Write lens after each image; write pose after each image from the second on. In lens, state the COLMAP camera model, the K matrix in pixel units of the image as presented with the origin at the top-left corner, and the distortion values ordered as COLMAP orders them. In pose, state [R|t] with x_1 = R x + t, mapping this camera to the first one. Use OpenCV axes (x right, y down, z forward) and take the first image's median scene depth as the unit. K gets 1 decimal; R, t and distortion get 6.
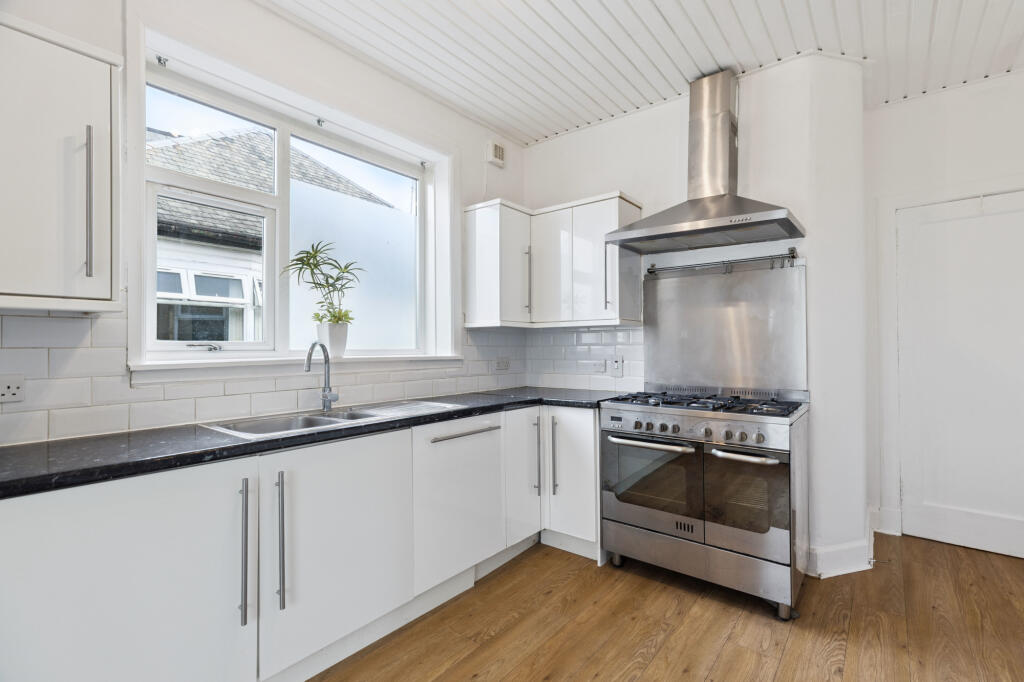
lens RADIAL K [[458.0, 0, 548.0], [0, 458.0, 338.8], [0, 0, 1]] dist [0.003751, 0.000366]
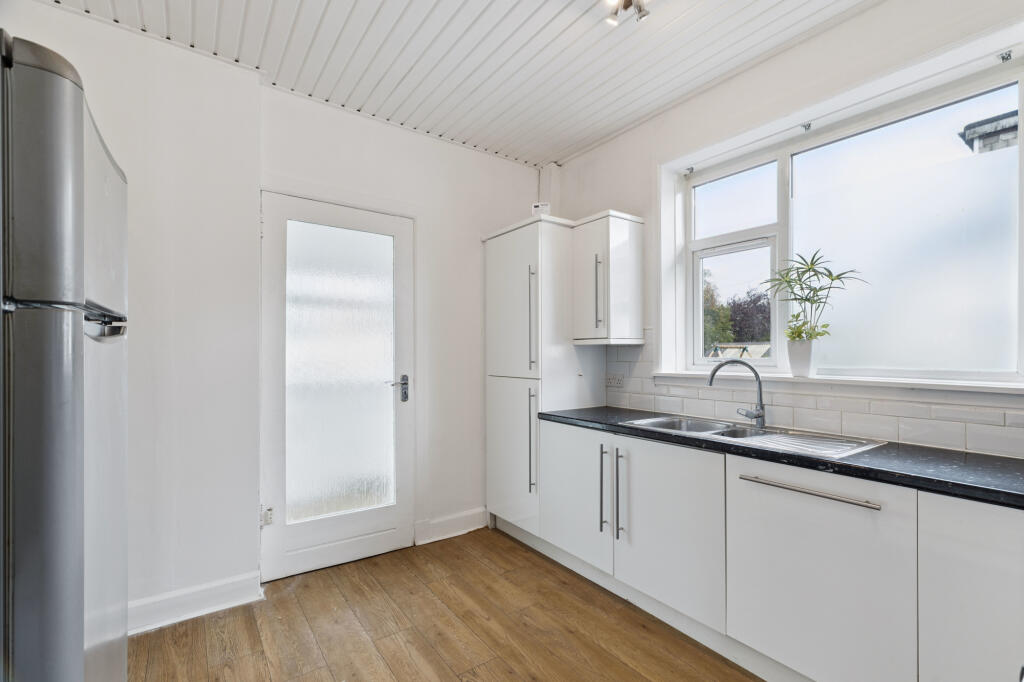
lens RADIAL K [[458.0, 0, 510.5], [0, 458.0, 348.4], [0, 0, 1]] dist [0.003751, 0.000366]
pose [[-0.317557, -0.002362, -0.948236, 0.712615], [0.019383, 0.999772, -0.008982, -0.022276], [0.948041, -0.021232, -0.317438, 0.855357]]
